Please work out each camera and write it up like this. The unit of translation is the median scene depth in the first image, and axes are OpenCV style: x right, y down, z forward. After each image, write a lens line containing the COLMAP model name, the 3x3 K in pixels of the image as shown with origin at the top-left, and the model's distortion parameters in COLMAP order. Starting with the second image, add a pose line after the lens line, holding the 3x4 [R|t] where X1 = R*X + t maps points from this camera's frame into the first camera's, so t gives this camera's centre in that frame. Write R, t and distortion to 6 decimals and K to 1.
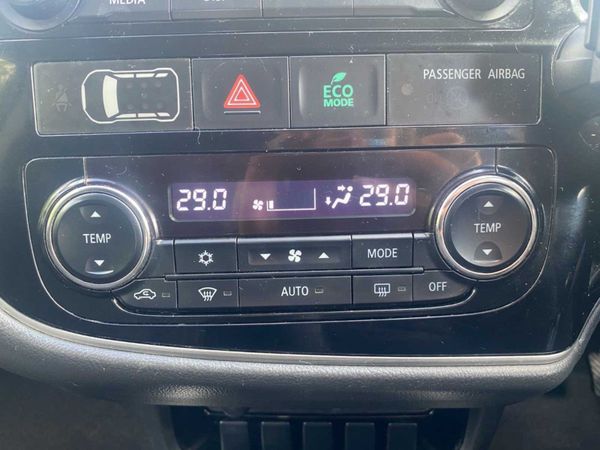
lens RADIAL K [[453.8, 0, 312.7], [0, 453.8, 231.1], [0, 0, 1]] dist [0.024720, -0.021785]
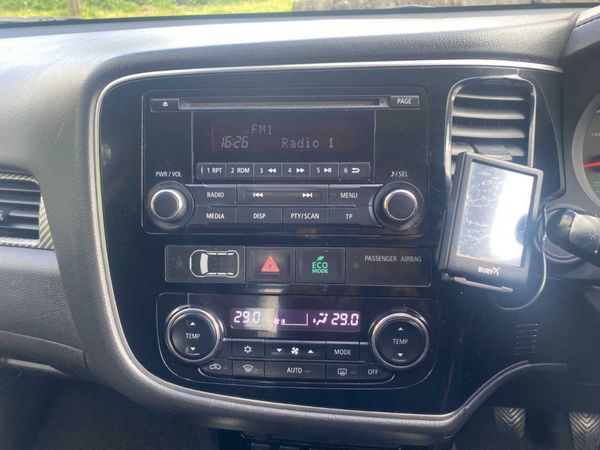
lens RADIAL K [[453.8, 0, 301.5], [0, 453.8, 221.6], [0, 0, 1]] dist [0.024720, -0.021785]
pose [[0.994204, 0.027249, -0.104003, 0.165186], [-0.035031, 0.996662, -0.073747, -0.334218], [0.101647, 0.076962, 0.991839, -0.877363]]
